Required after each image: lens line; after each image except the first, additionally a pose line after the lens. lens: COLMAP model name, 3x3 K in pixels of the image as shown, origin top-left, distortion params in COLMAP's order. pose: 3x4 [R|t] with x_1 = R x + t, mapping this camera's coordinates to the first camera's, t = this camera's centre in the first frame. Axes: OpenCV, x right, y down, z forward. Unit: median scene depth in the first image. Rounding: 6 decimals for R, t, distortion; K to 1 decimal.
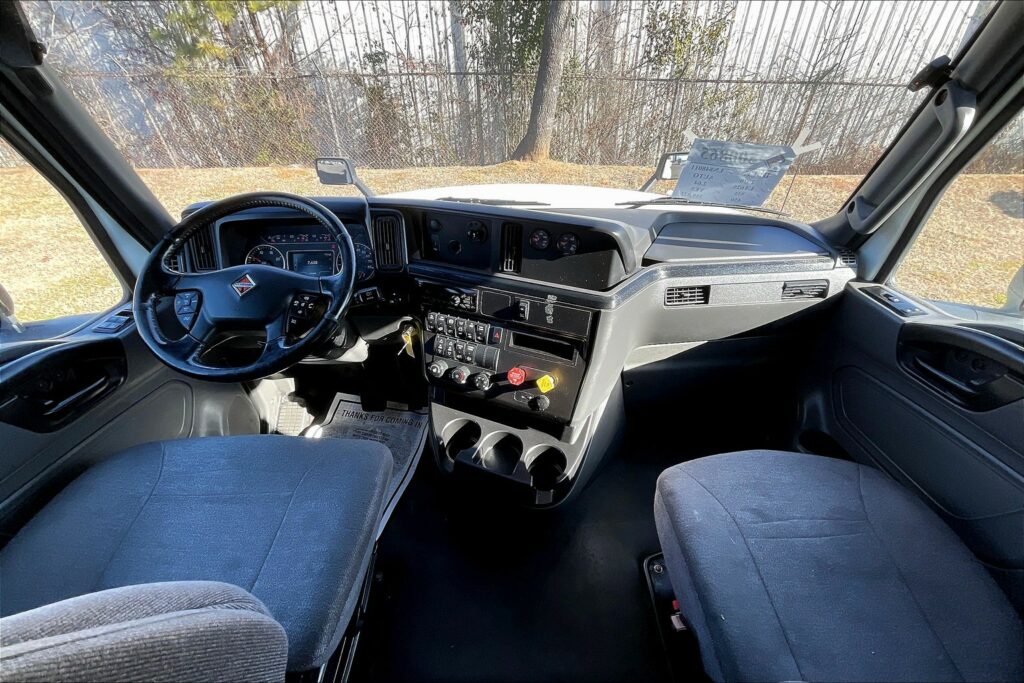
lens RADIAL K [[416.6, 0, 512.9], [0, 416.6, 344.7], [0, 0, 1]] dist [-0.002649, -0.000500]
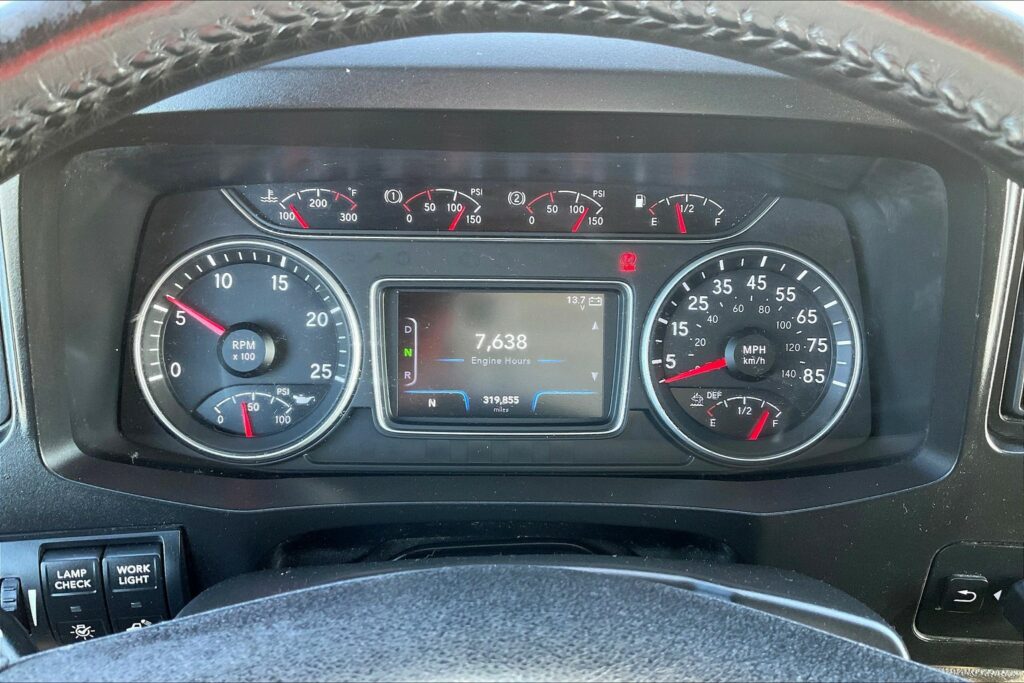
lens RADIAL K [[846.8, 0, 506.0], [0, 846.8, 339.8], [0, 0, 1]] dist [0.116032, -0.233246]
pose [[0.999544, 0.028068, 0.011165, -0.530853], [-0.028338, 0.999290, 0.024845, -0.227983], [-0.010459, -0.025150, 0.999629, 0.683557]]
